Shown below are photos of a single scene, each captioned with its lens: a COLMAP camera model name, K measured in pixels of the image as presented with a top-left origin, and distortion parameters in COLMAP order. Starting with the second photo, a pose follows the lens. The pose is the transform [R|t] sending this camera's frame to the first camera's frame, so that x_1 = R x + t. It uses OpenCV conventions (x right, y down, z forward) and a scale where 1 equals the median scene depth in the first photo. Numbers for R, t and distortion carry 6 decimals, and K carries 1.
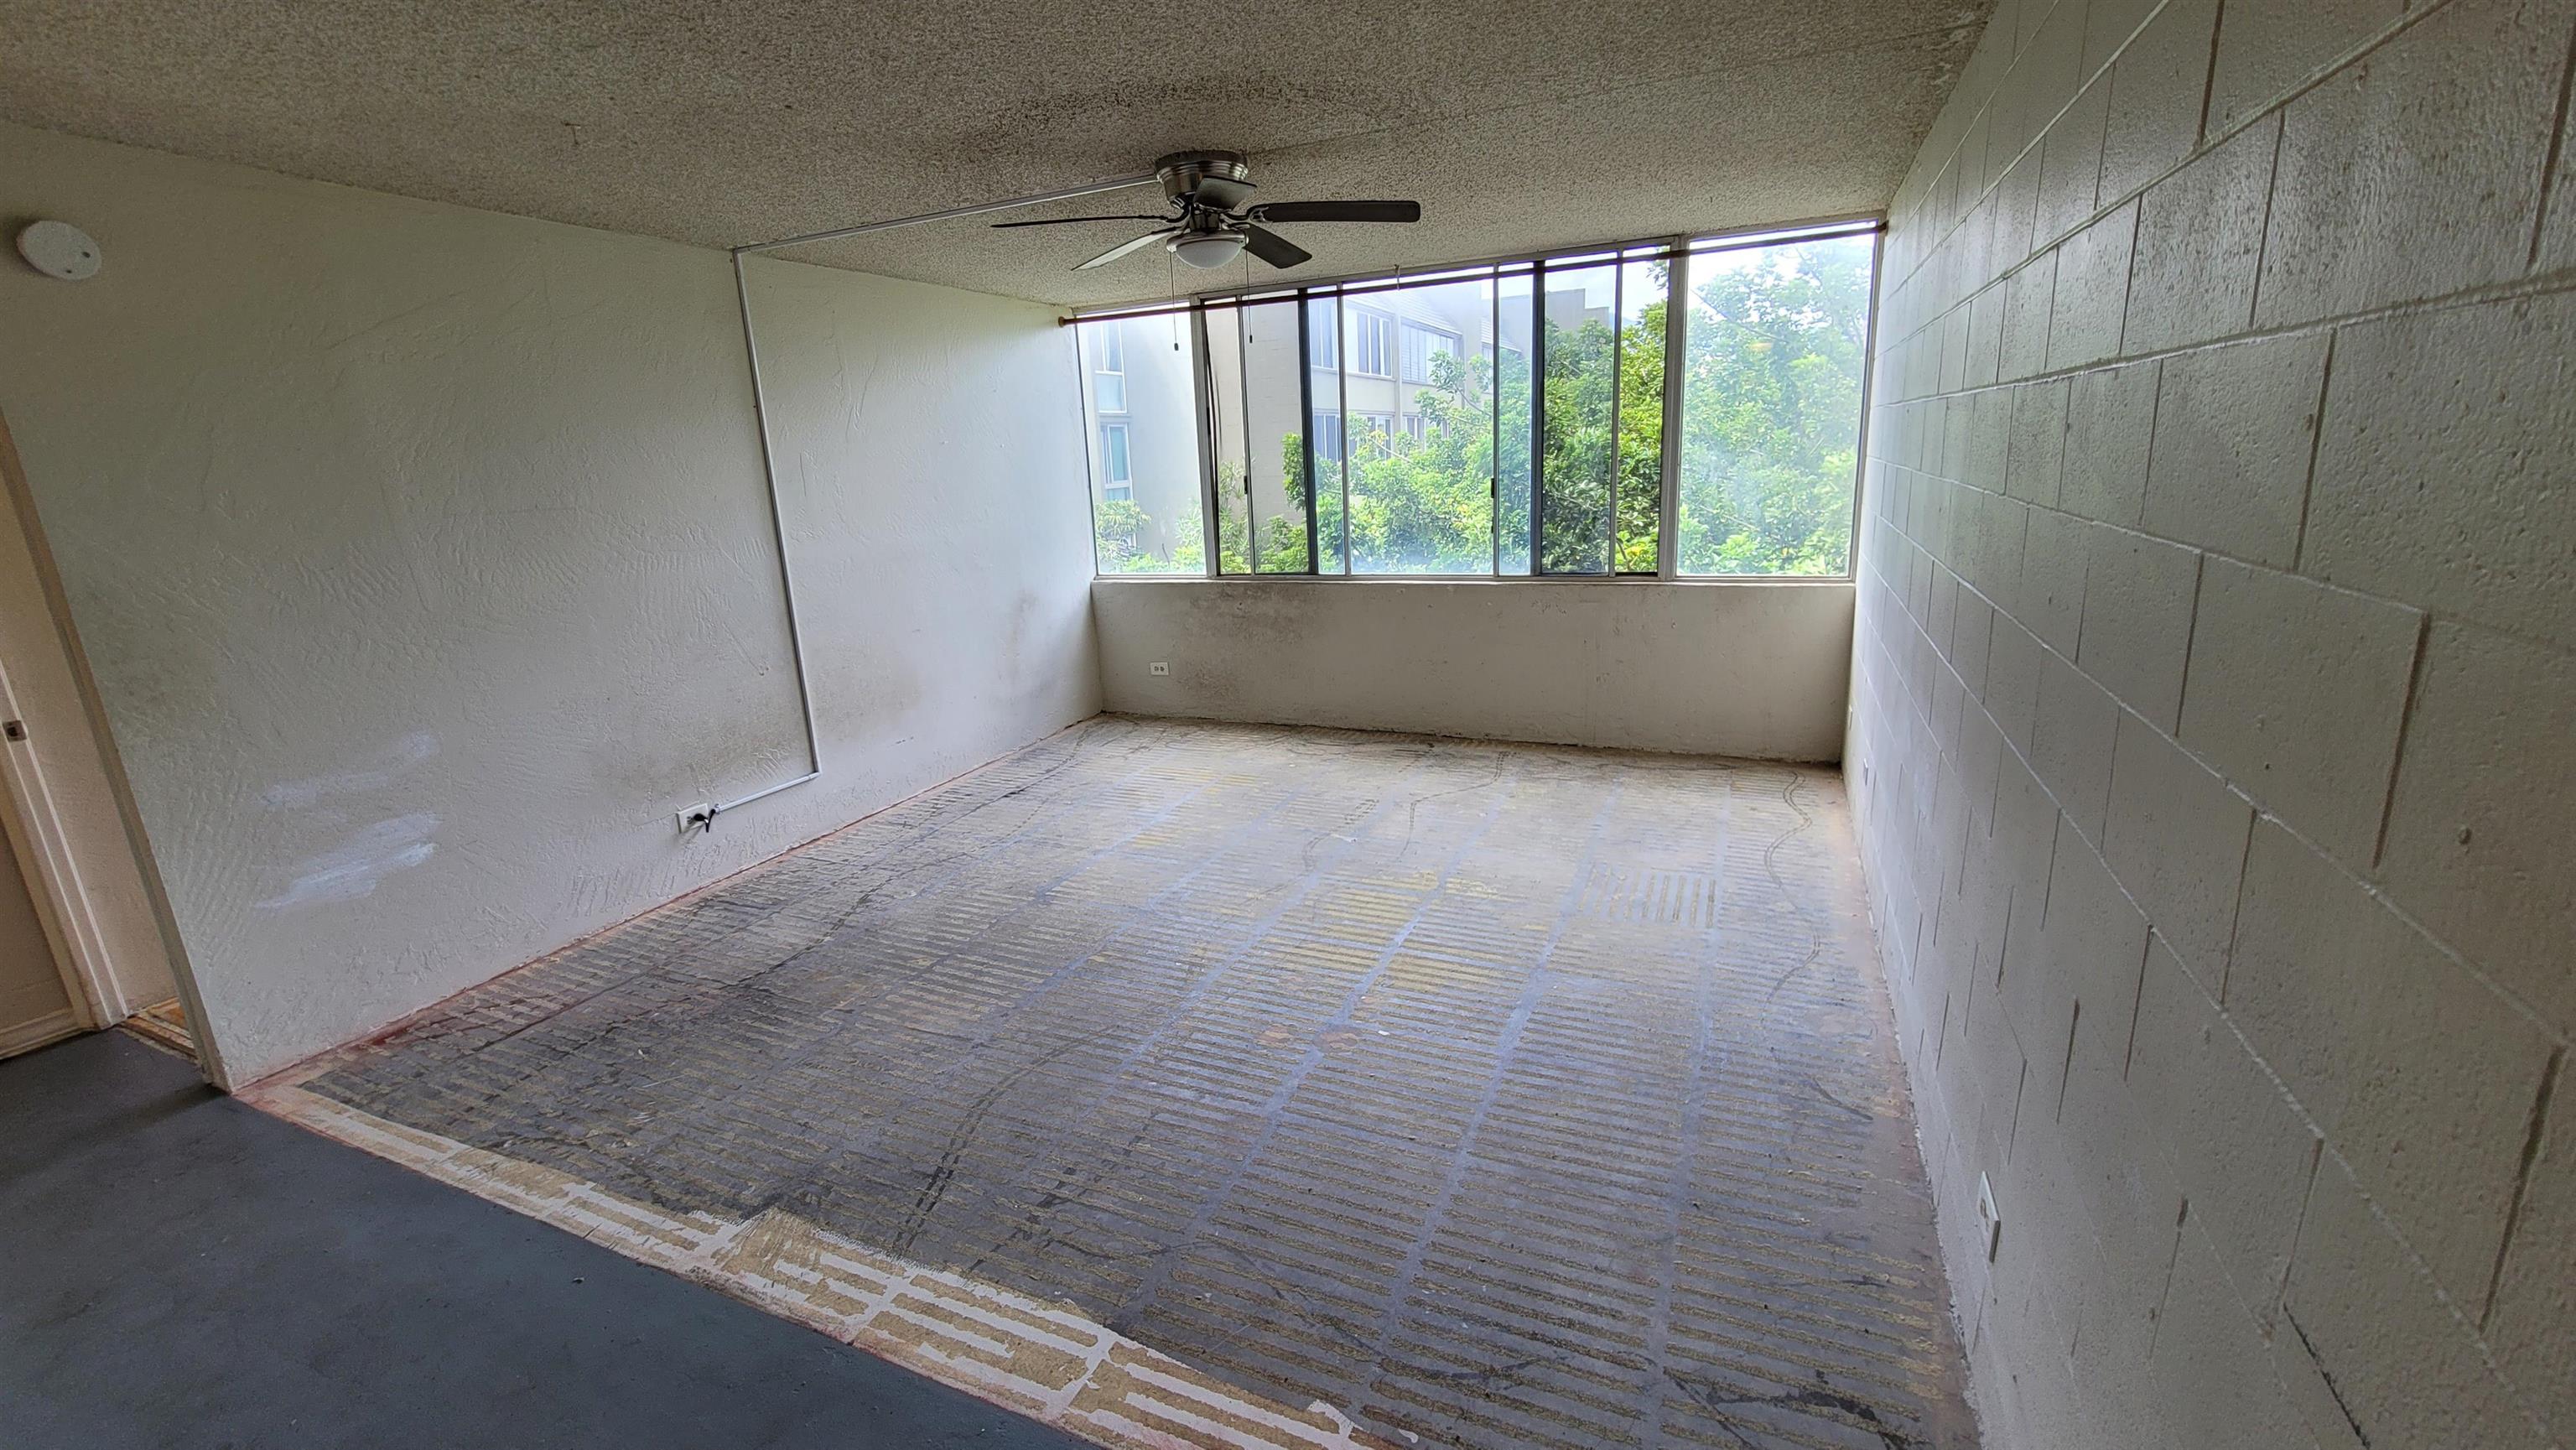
lens RADIAL K [[1061.1, 0, 1268.5], [0, 1061.1, 732.5], [0, 0, 1]] dist [-0.006069, 0.000587]
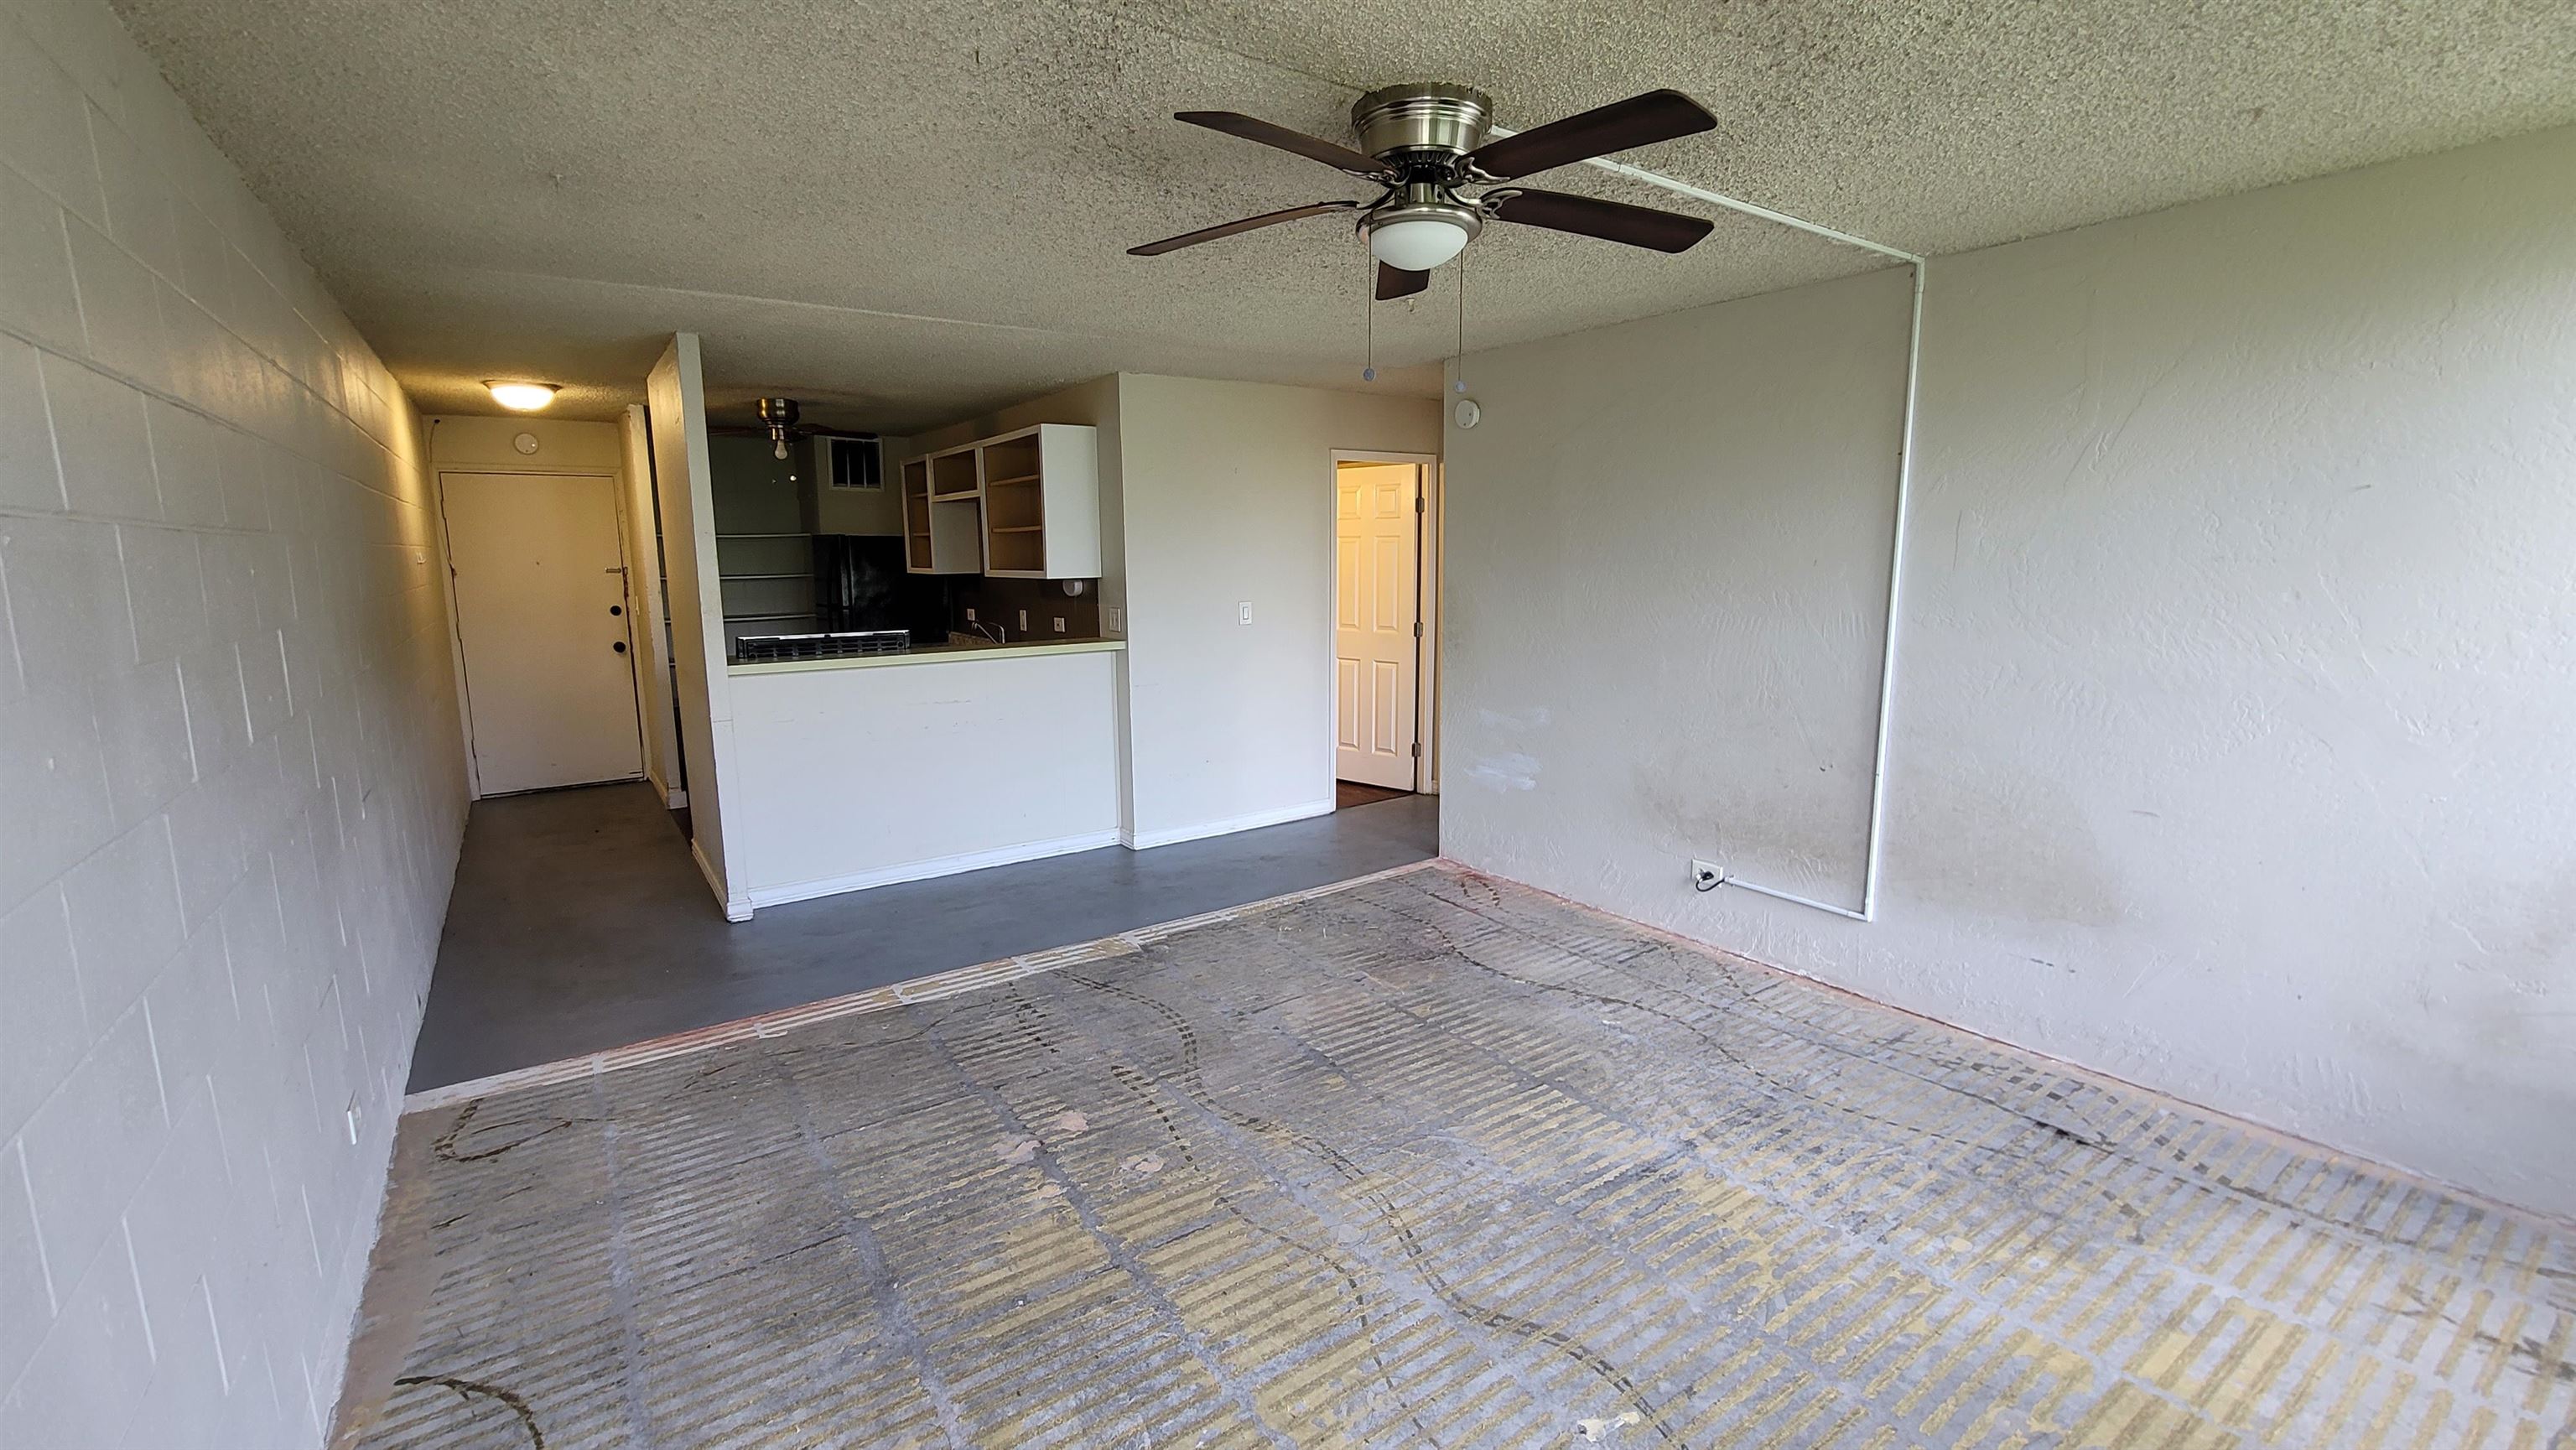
lens RADIAL K [[1061.1, 0, 1248.3], [0, 1061.1, 719.2], [0, 0, 1]] dist [-0.006069, 0.000587]
pose [[-0.523319, 0.189264, -0.830853, 0.403452], [-0.180631, 0.928227, 0.325217, -0.250774], [0.832772, 0.320271, -0.451572, 0.871732]]
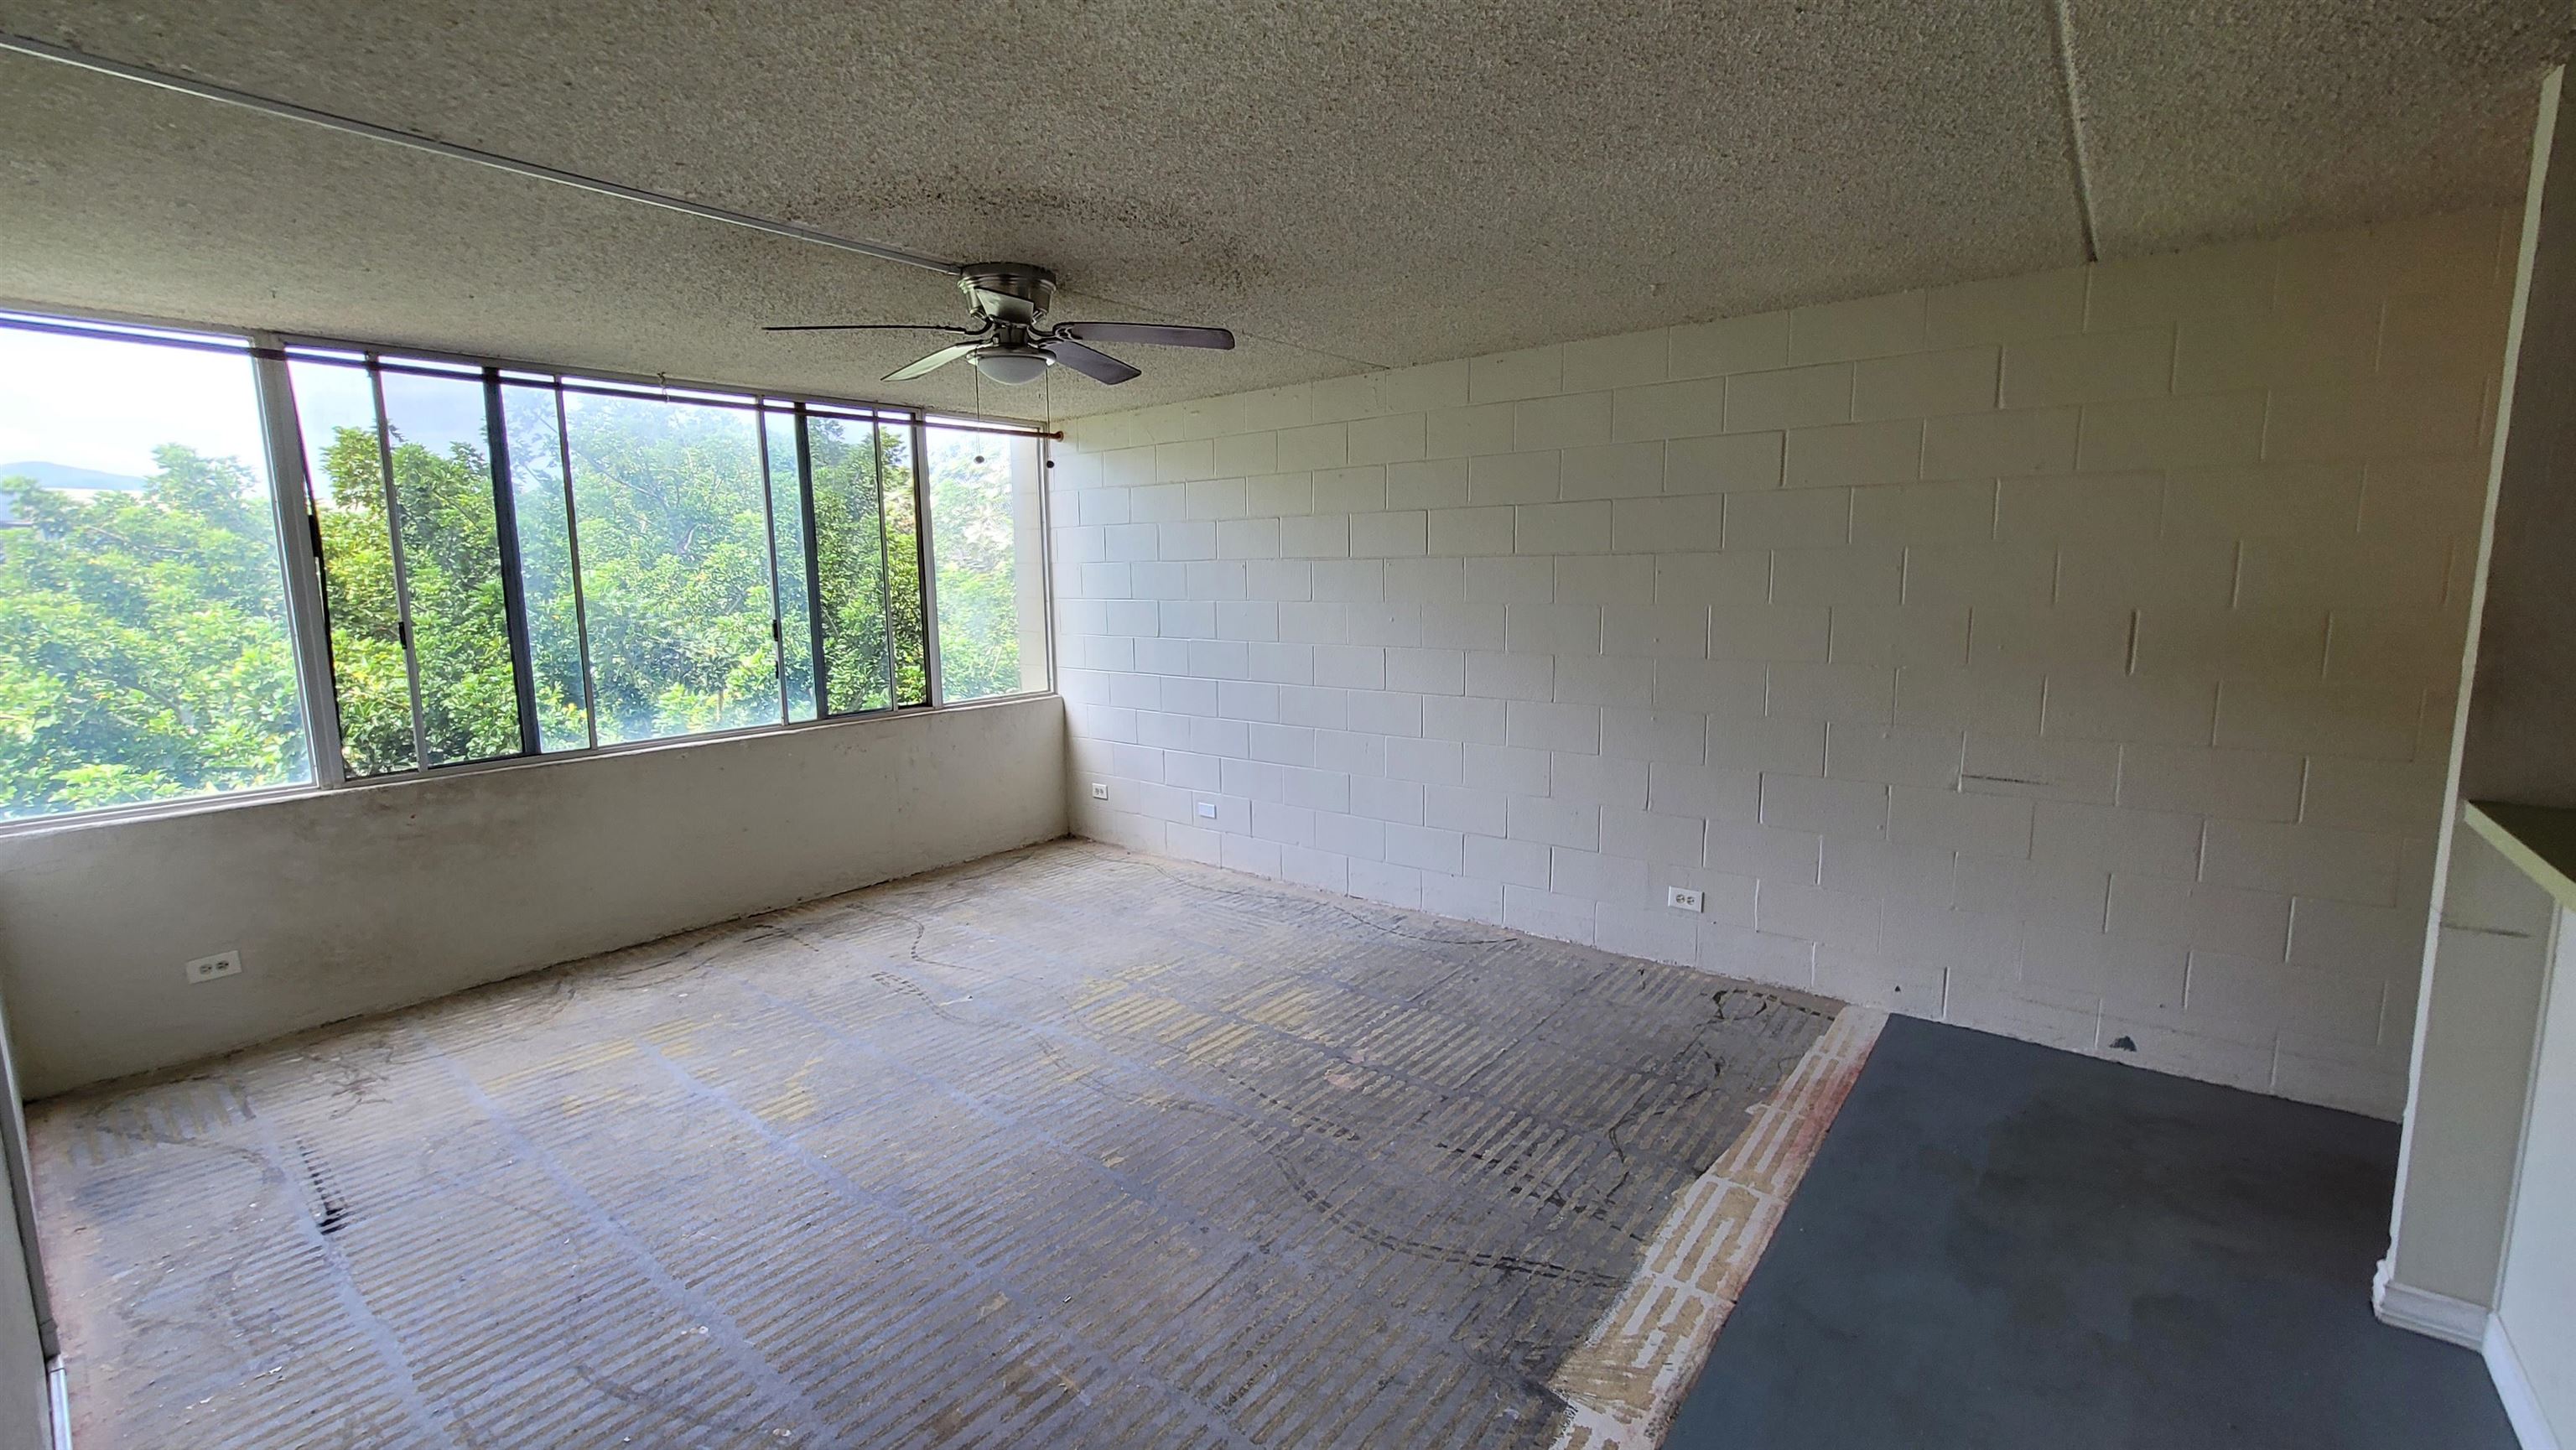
lens RADIAL K [[1061.1, 0, 1280.1], [0, 1061.1, 724.4], [0, 0, 1]] dist [-0.006069, 0.000587]
pose [[0.242756, -0.097920, 0.965133, -0.626502], [0.250969, 0.967362, 0.035021, -0.080298], [-0.937062, 0.233716, 0.259408, 0.405005]]
